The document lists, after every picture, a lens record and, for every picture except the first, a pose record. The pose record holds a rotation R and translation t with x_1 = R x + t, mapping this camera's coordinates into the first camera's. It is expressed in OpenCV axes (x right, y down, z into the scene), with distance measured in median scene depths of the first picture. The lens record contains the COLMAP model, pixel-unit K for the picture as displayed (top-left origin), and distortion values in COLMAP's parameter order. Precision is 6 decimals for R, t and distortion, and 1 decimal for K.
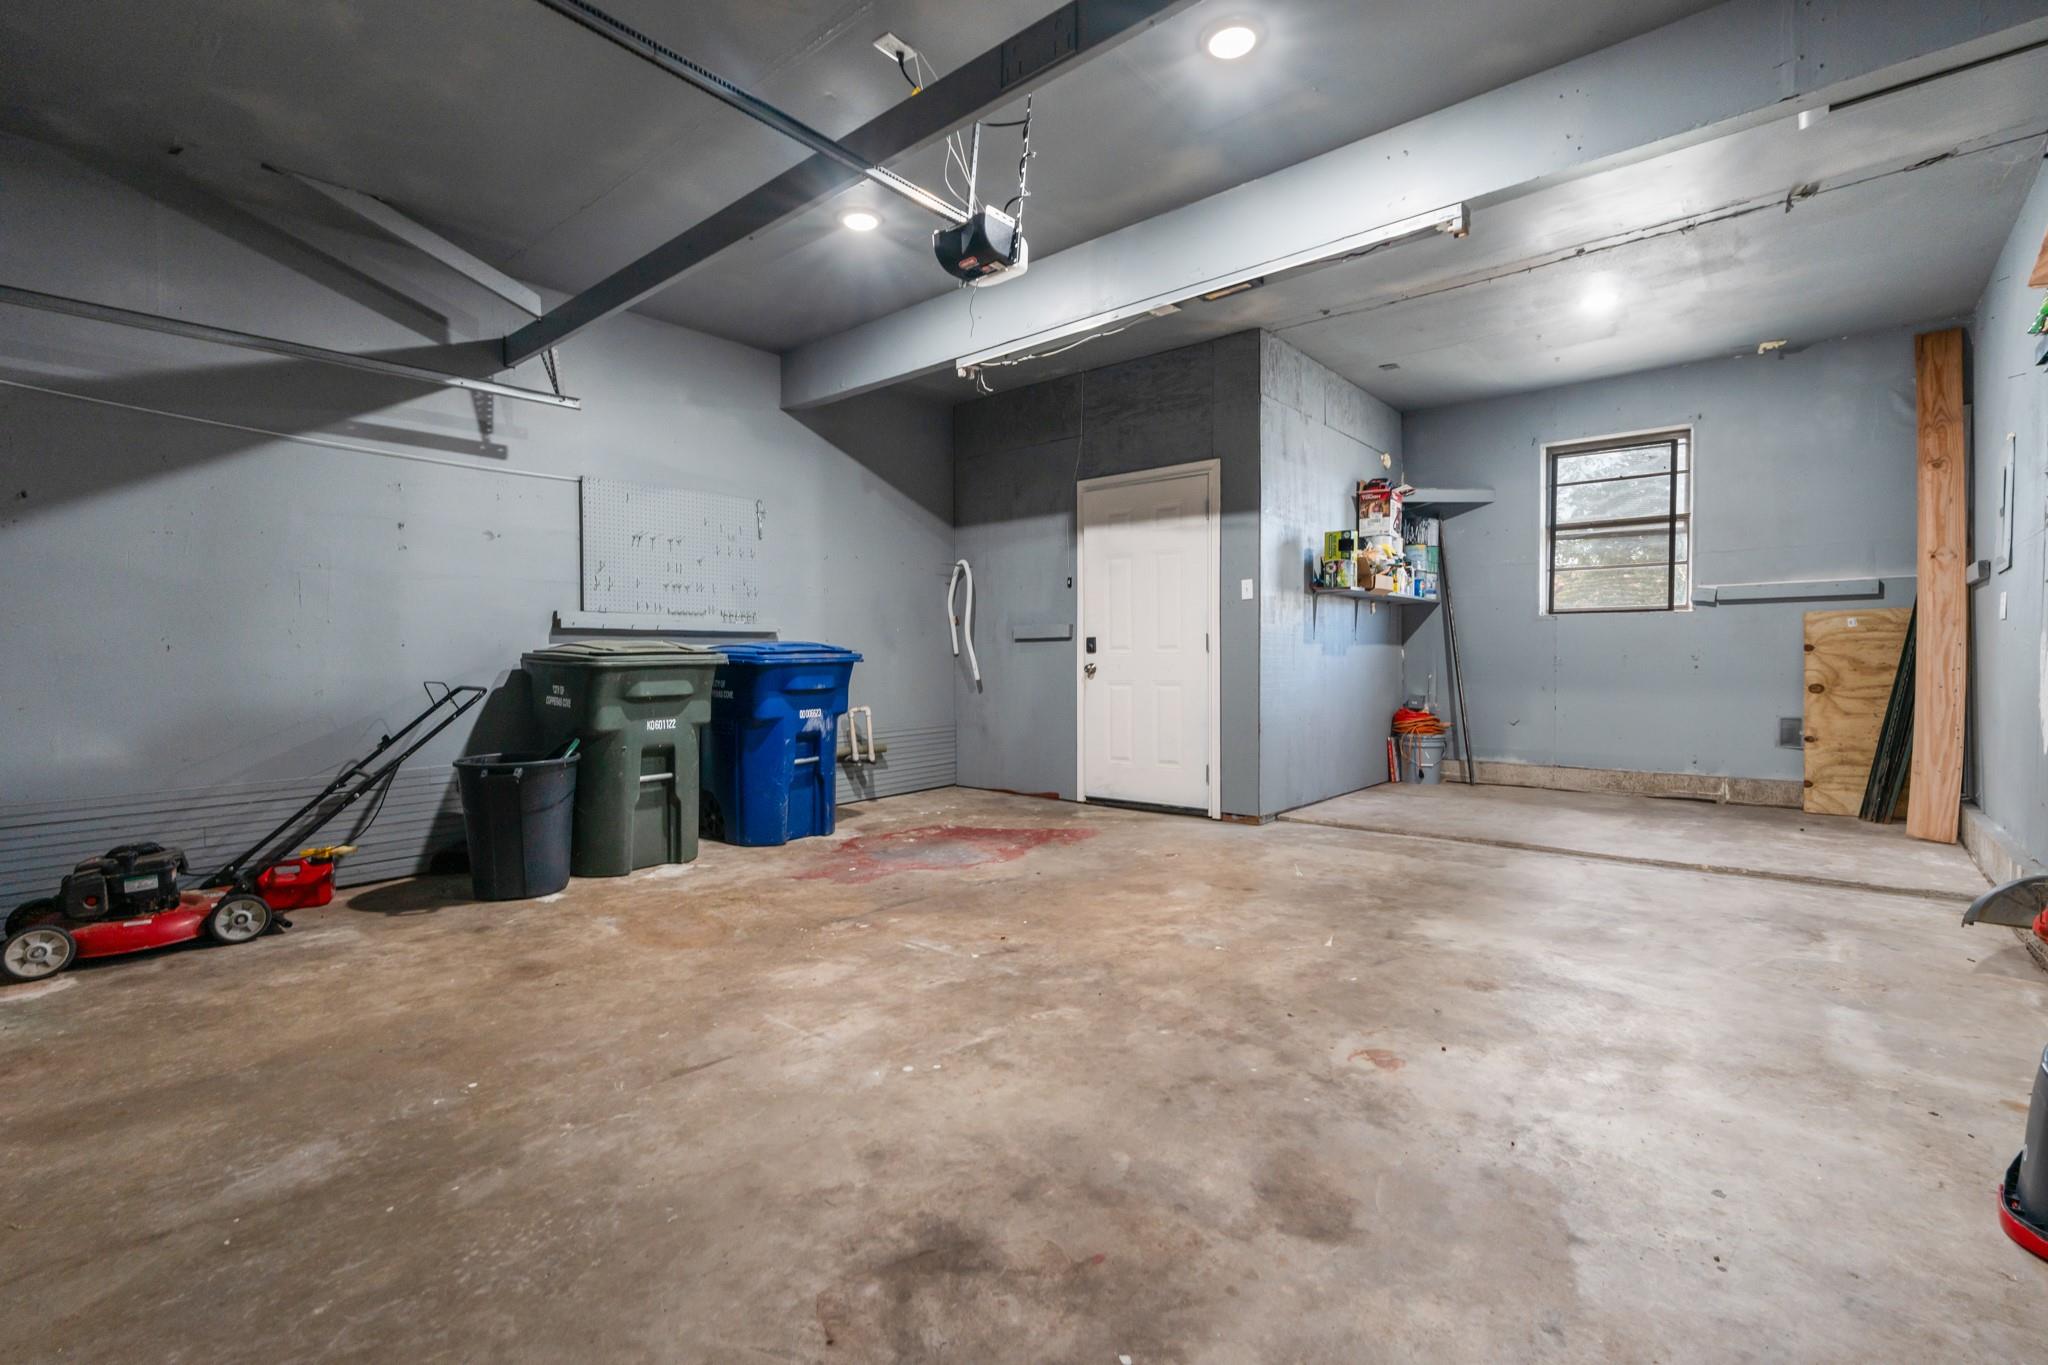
lens RADIAL K [[918.1, 0, 1023.0], [0, 918.1, 679.1], [0, 0, 1]] dist [-0.004179, 0.001821]
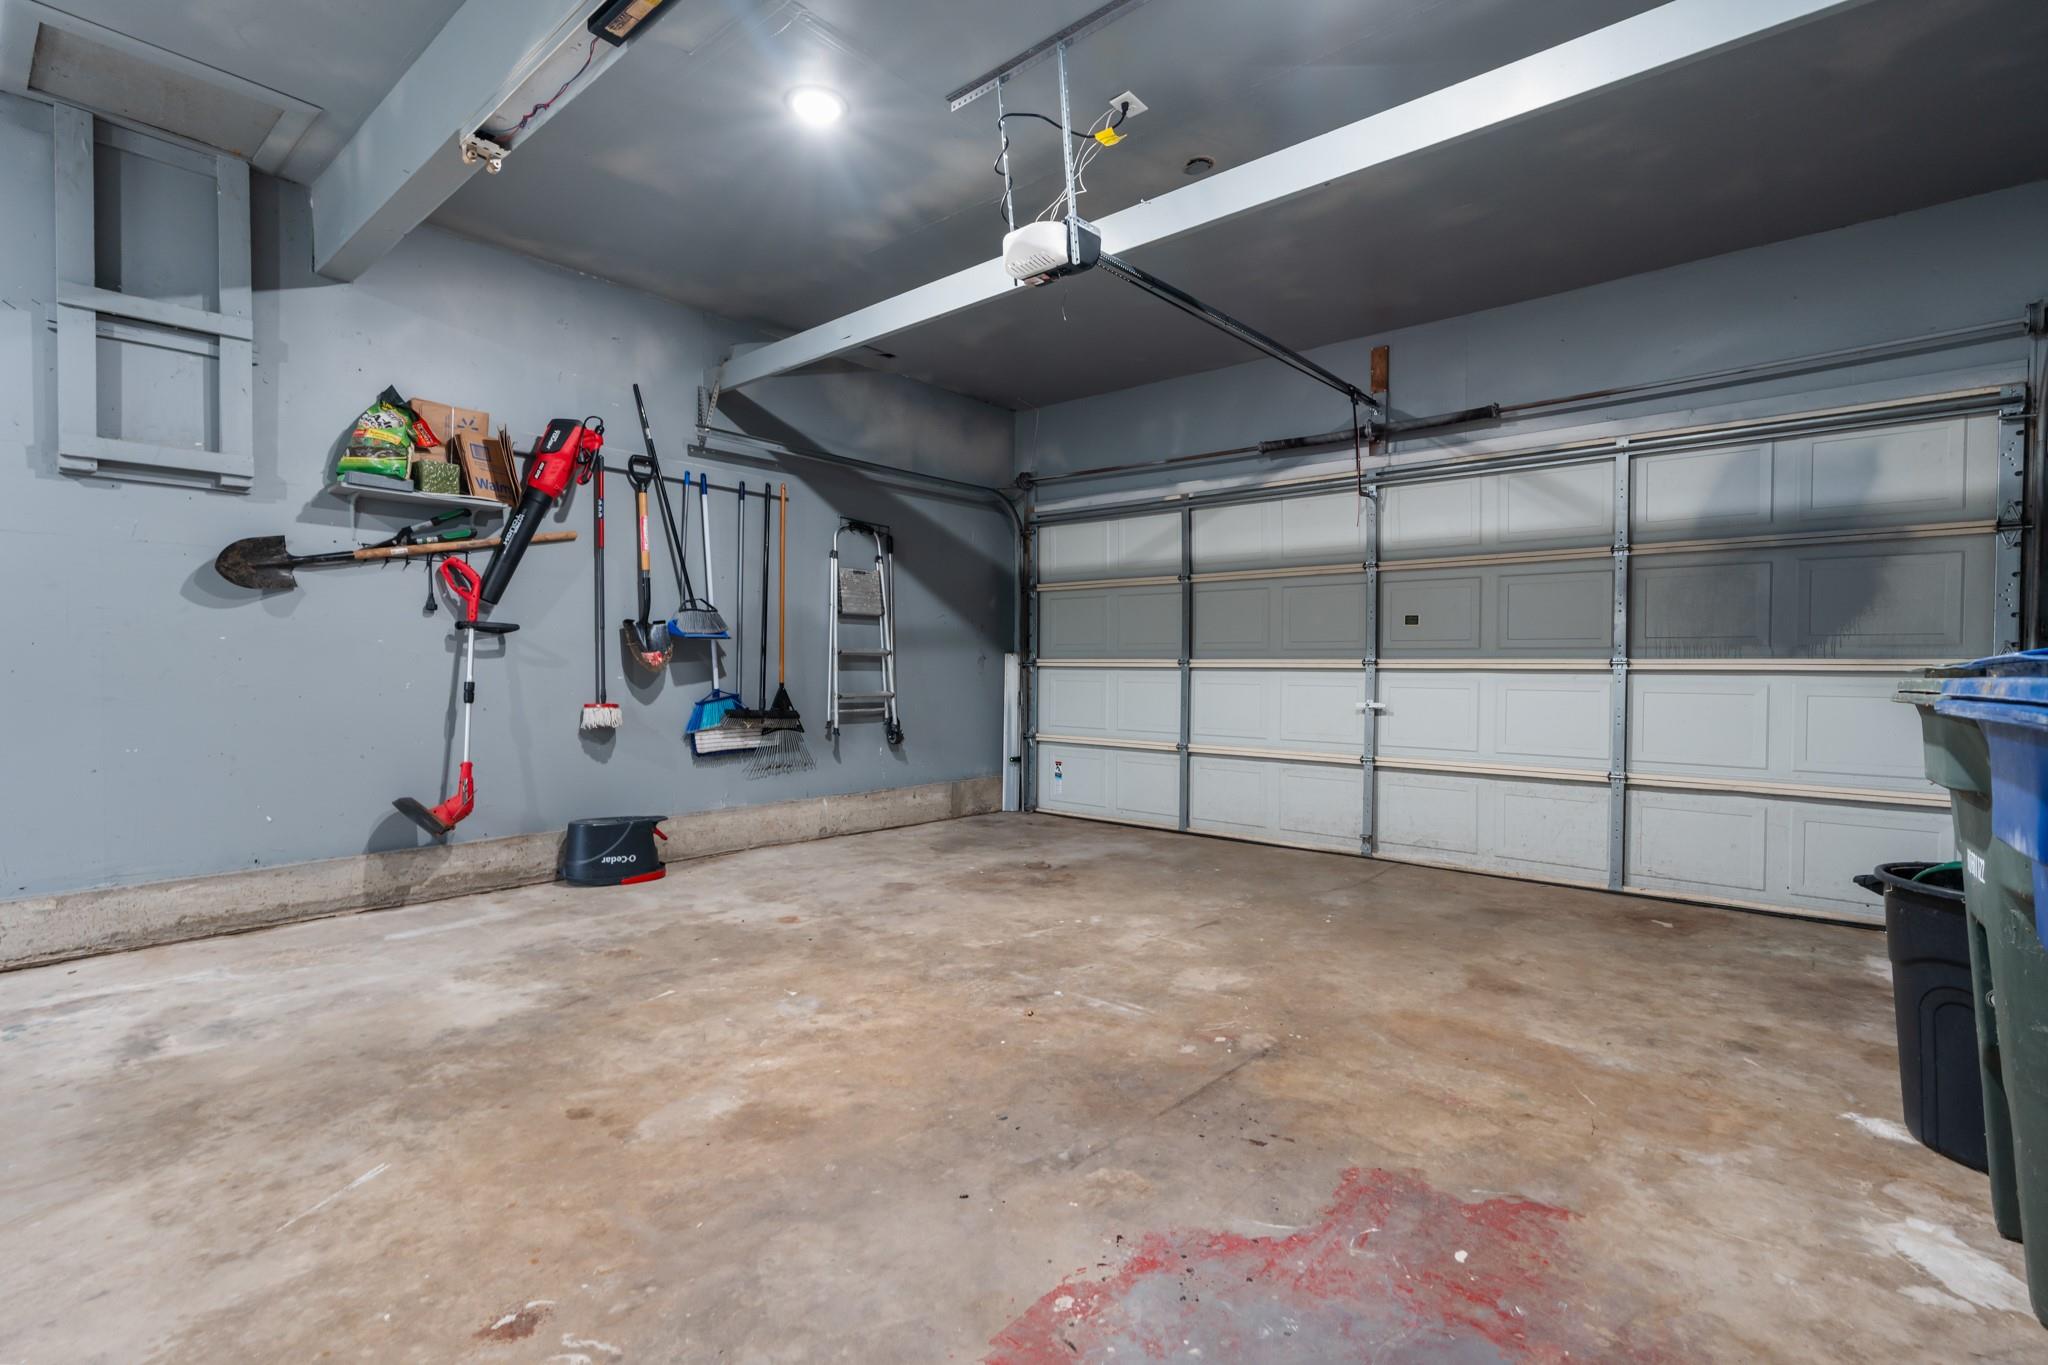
lens RADIAL K [[918.1, 0, 1024.2], [0, 918.1, 677.0], [0, 0, 1]] dist [-0.004179, 0.001821]
pose [[-0.999961, -0.001060, -0.008729, -0.009033], [-0.001364, 0.999388, 0.034961, -0.055918], [0.008686, 0.034972, -0.999351, 1.977153]]
